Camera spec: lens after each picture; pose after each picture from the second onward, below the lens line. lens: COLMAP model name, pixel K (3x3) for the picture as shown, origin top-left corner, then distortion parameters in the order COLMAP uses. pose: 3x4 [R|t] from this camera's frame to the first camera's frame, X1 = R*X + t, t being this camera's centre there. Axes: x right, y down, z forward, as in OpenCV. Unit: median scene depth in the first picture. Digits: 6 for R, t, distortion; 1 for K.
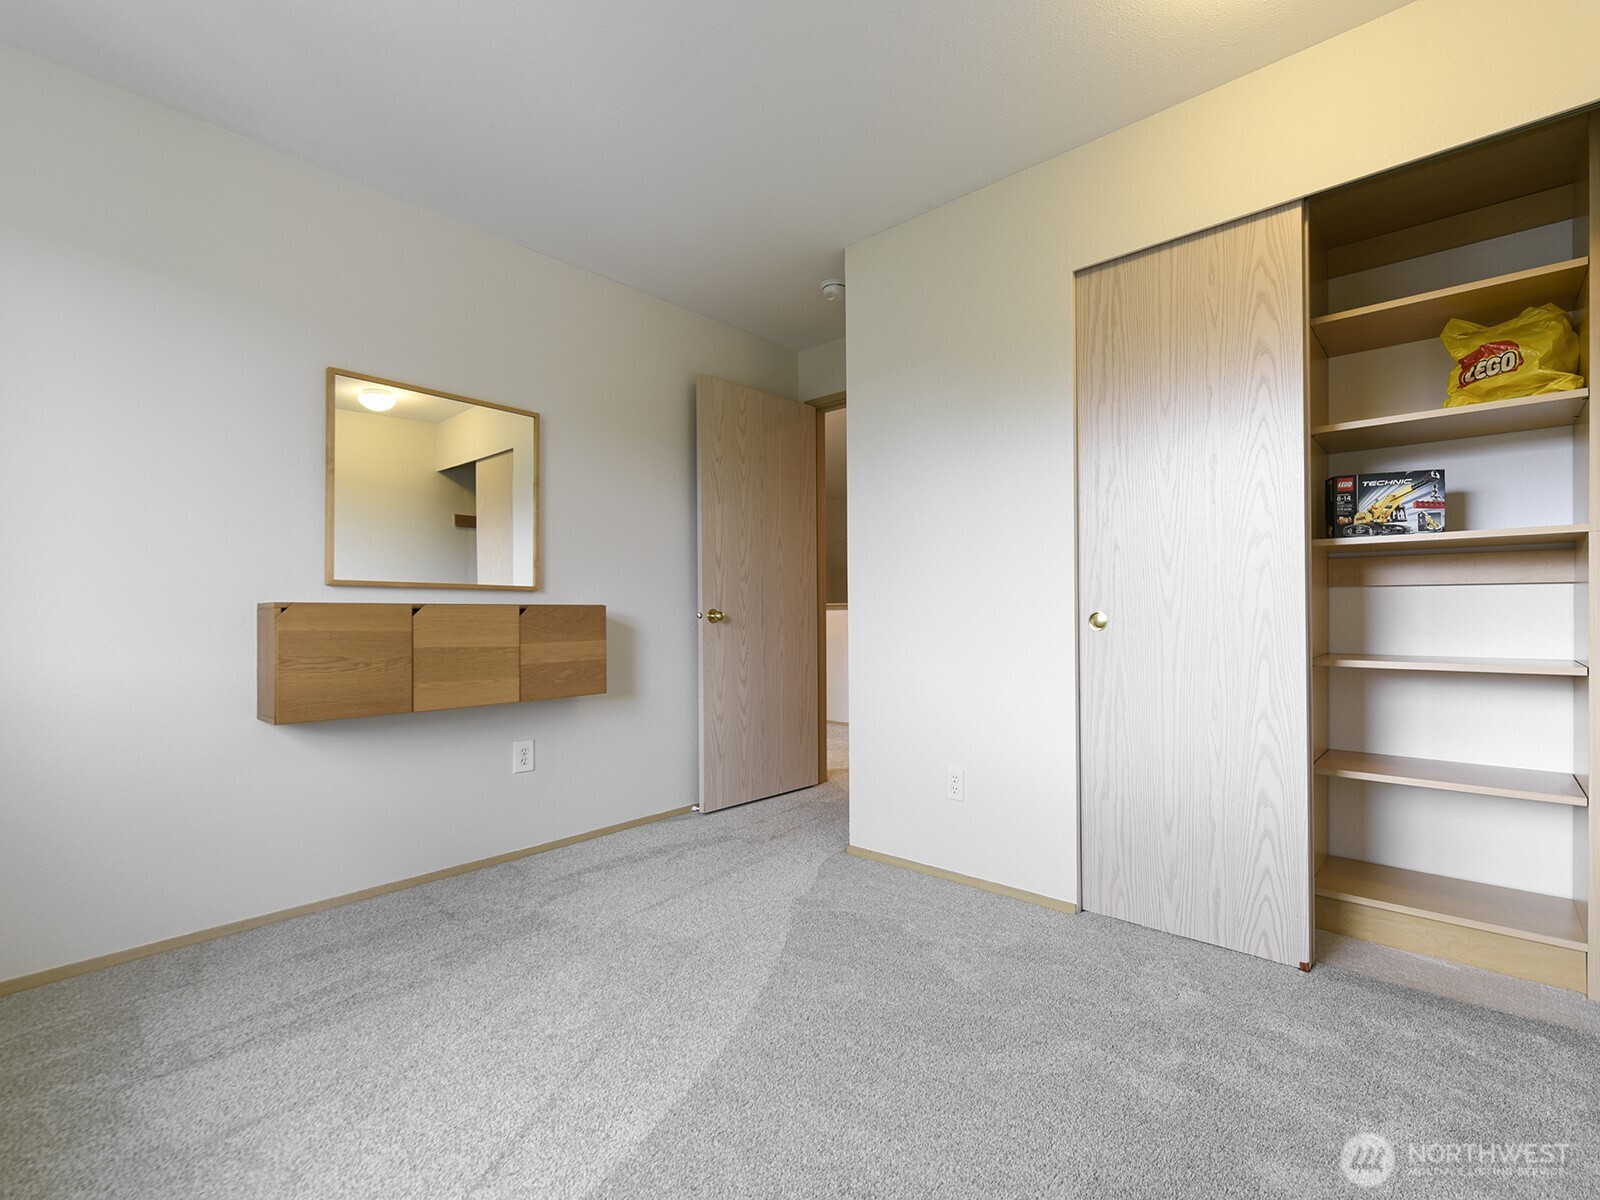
lens RADIAL K [[692.5, 0, 808.5], [0, 692.5, 607.2], [0, 0, 1]] dist [0.004443, -0.000458]
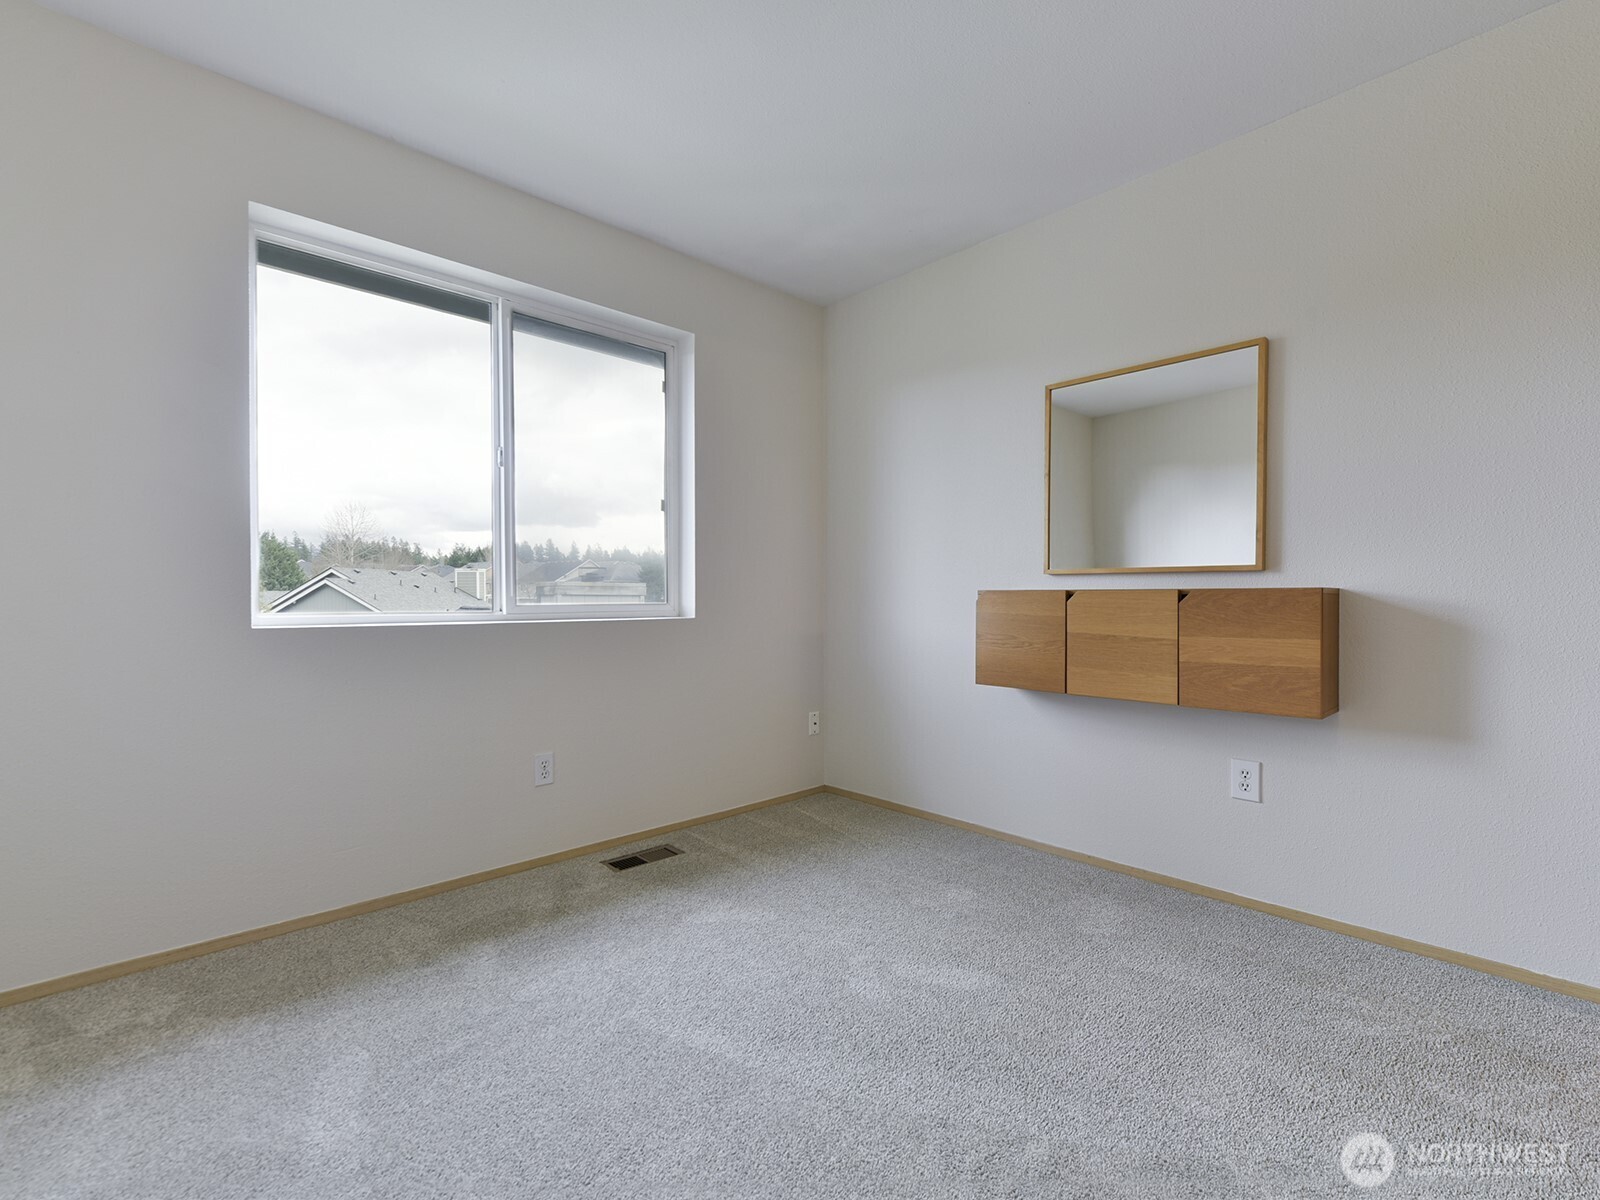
lens RADIAL K [[692.5, 0, 807.1], [0, 692.5, 596.2], [0, 0, 1]] dist [0.004443, -0.000458]
pose [[-0.023205, 0.003639, -0.999724, 0.437304], [0.005190, 0.999980, 0.003520, -0.000861], [0.999717, -0.005107, -0.023223, 0.576829]]
